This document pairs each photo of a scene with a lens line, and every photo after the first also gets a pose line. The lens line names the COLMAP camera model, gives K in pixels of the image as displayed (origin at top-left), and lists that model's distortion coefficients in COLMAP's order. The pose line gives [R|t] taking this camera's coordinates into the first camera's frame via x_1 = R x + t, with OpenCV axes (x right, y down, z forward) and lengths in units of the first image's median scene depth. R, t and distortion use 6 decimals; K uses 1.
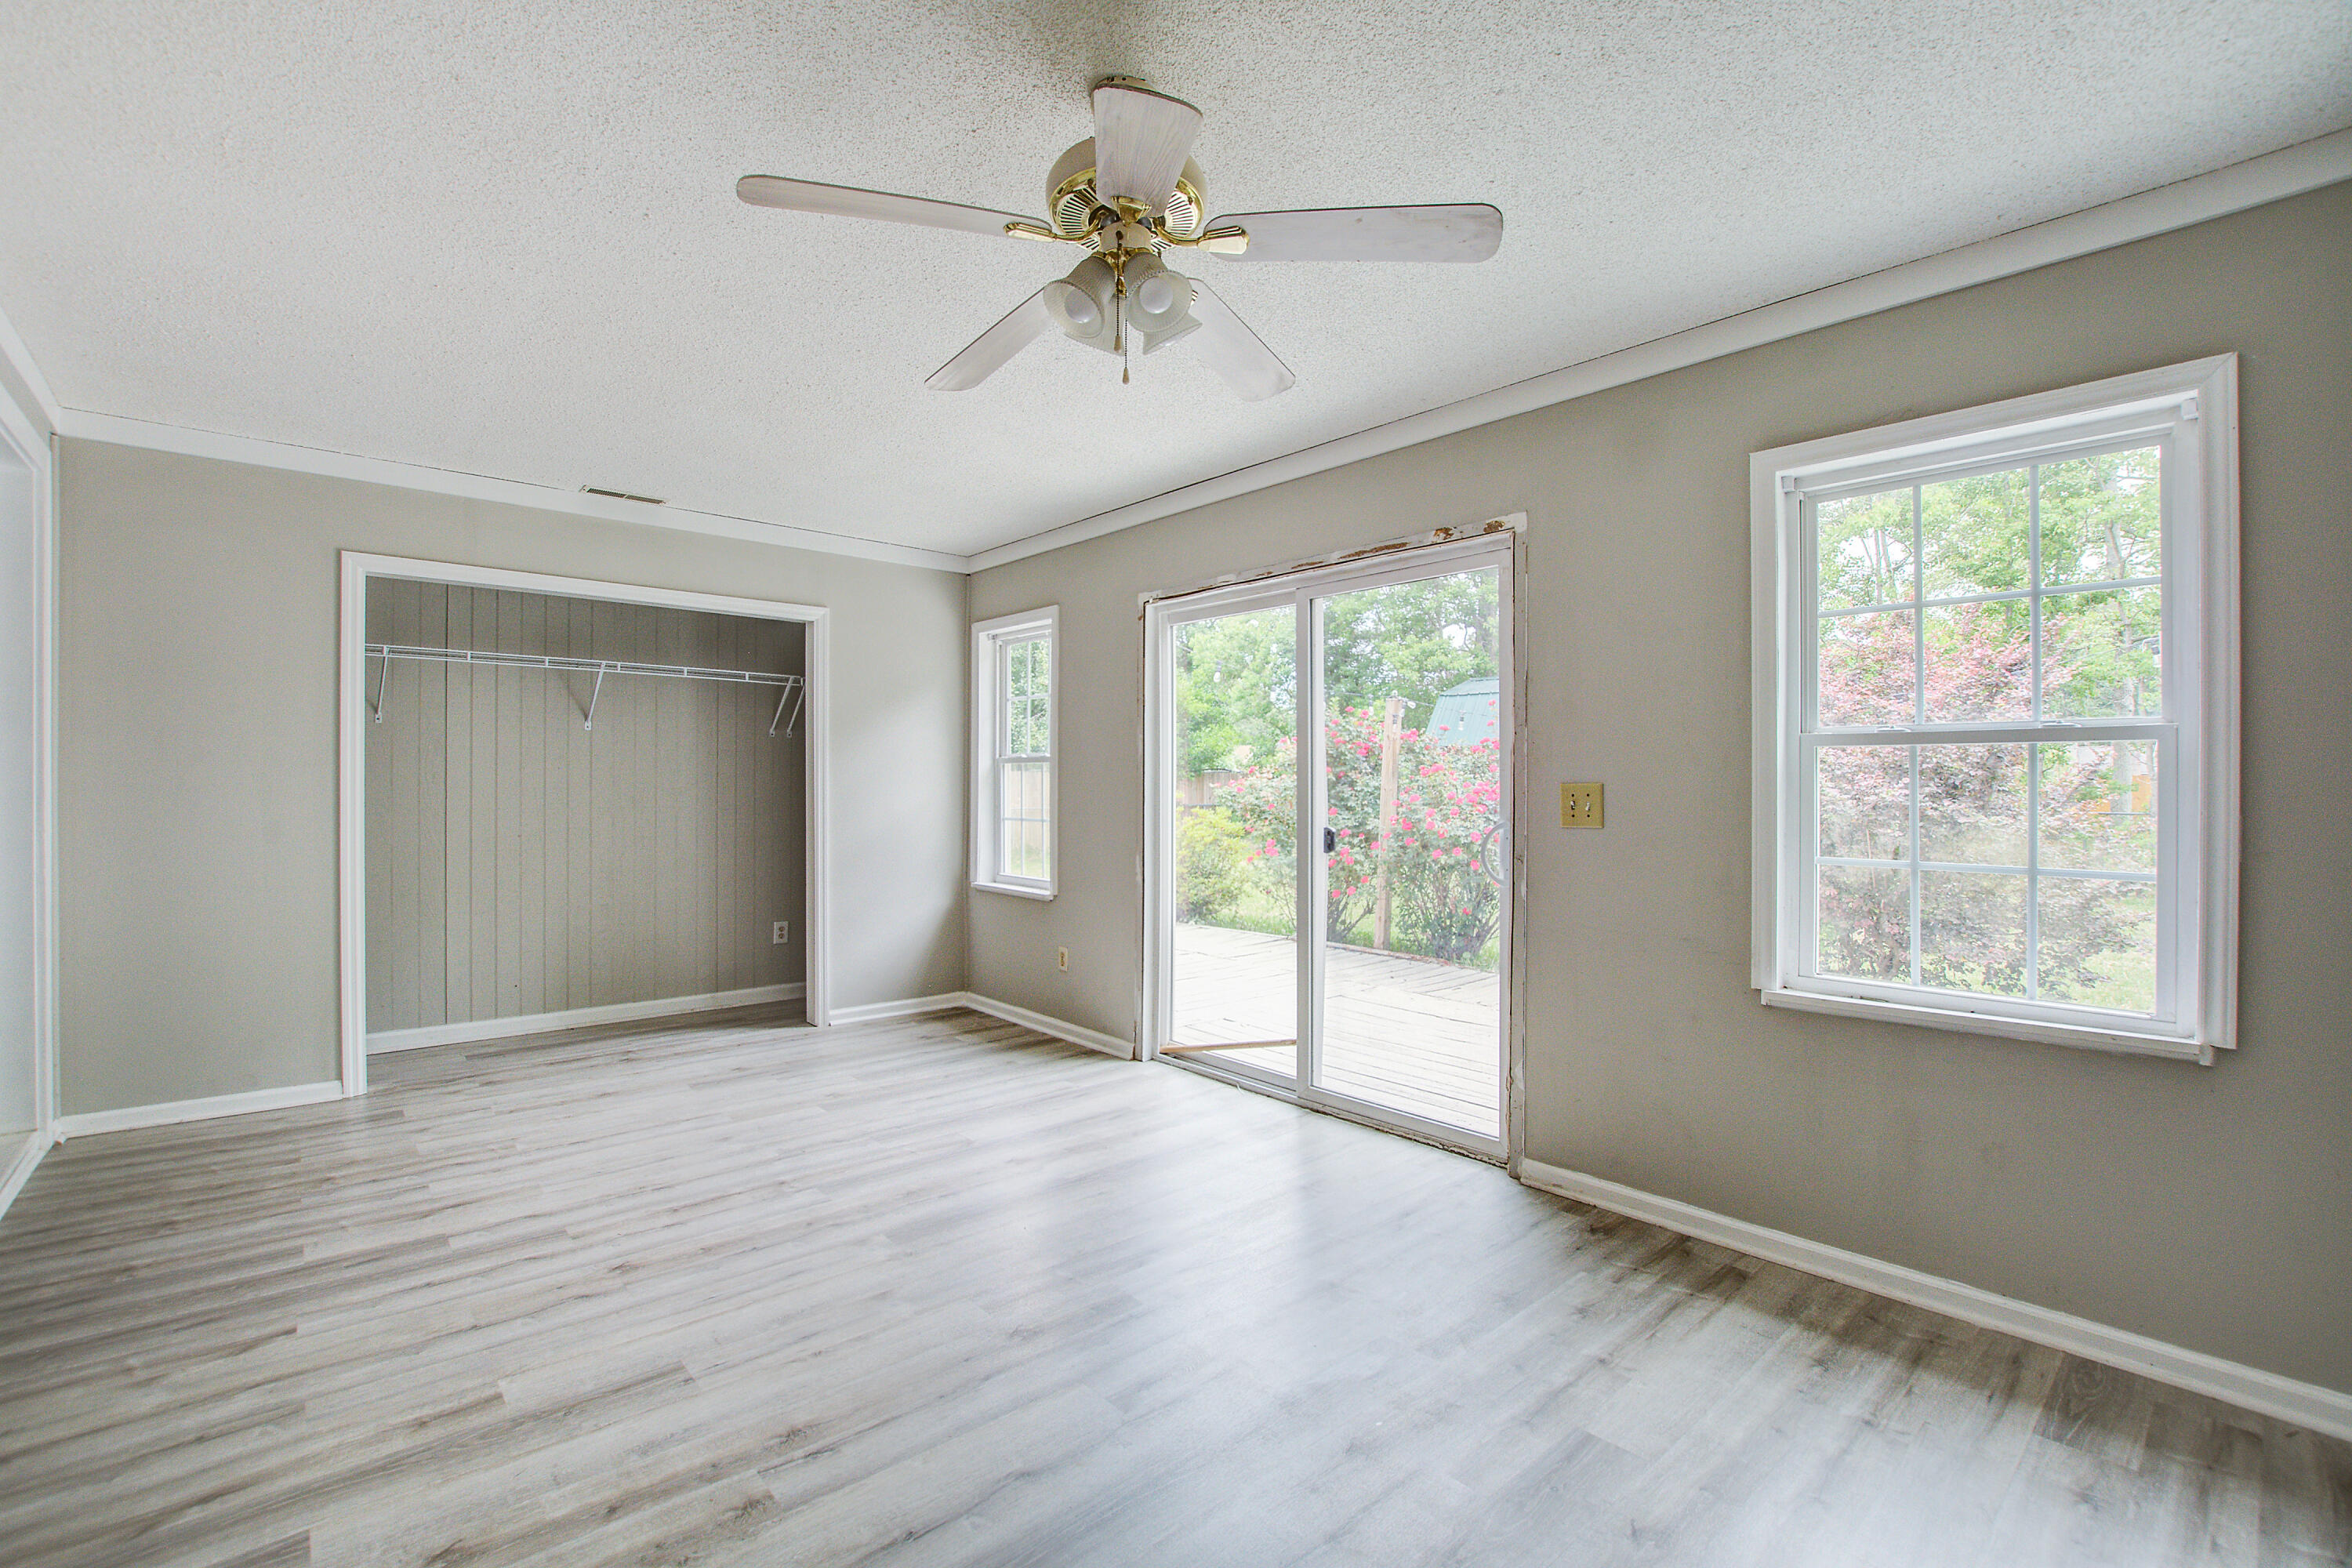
lens RADIAL K [[1043.8, 0, 1181.1], [0, 1043.8, 772.1], [0, 0, 1]] dist [-0.039486, 0.007726]
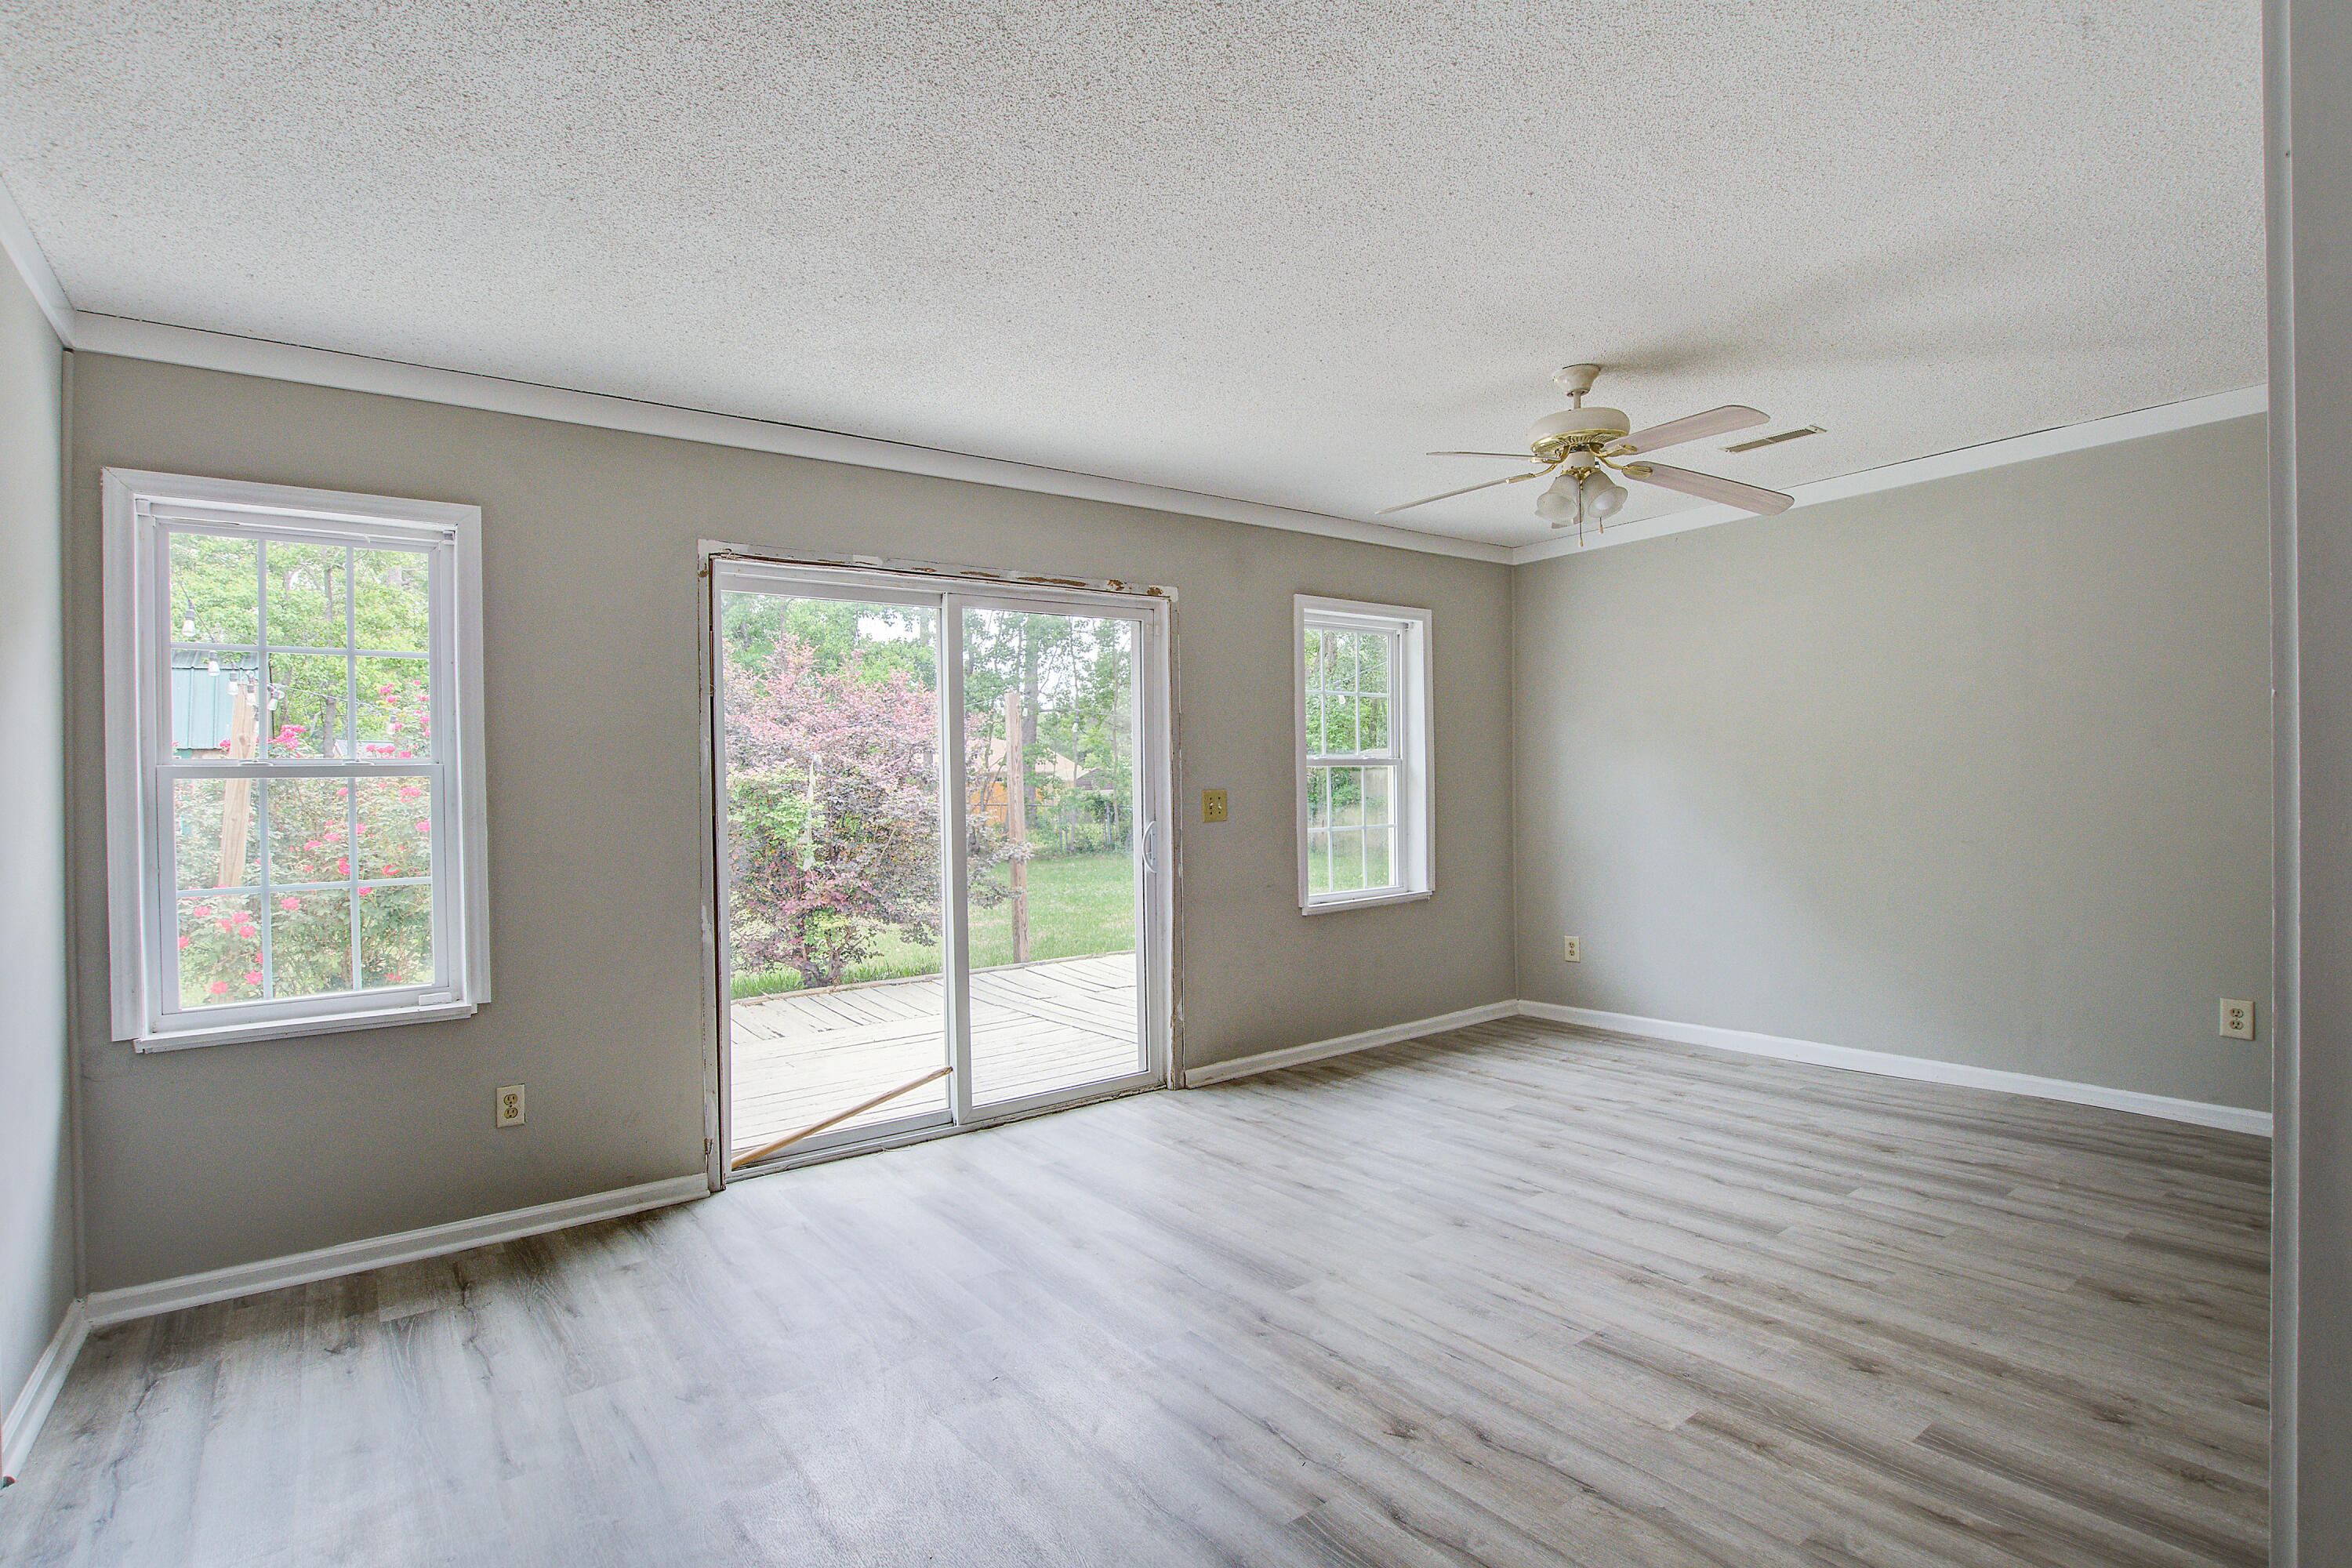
lens RADIAL K [[1130.9, 0, 1179.1], [0, 1130.9, 792.9], [0, 0, 1]] dist [-0.021816, -0.000897]
pose [[0.079976, -0.012193, 0.996722, -1.057165], [0.013112, 0.999852, 0.011179, -0.002865], [-0.996711, 0.012175, 0.080124, 0.832965]]
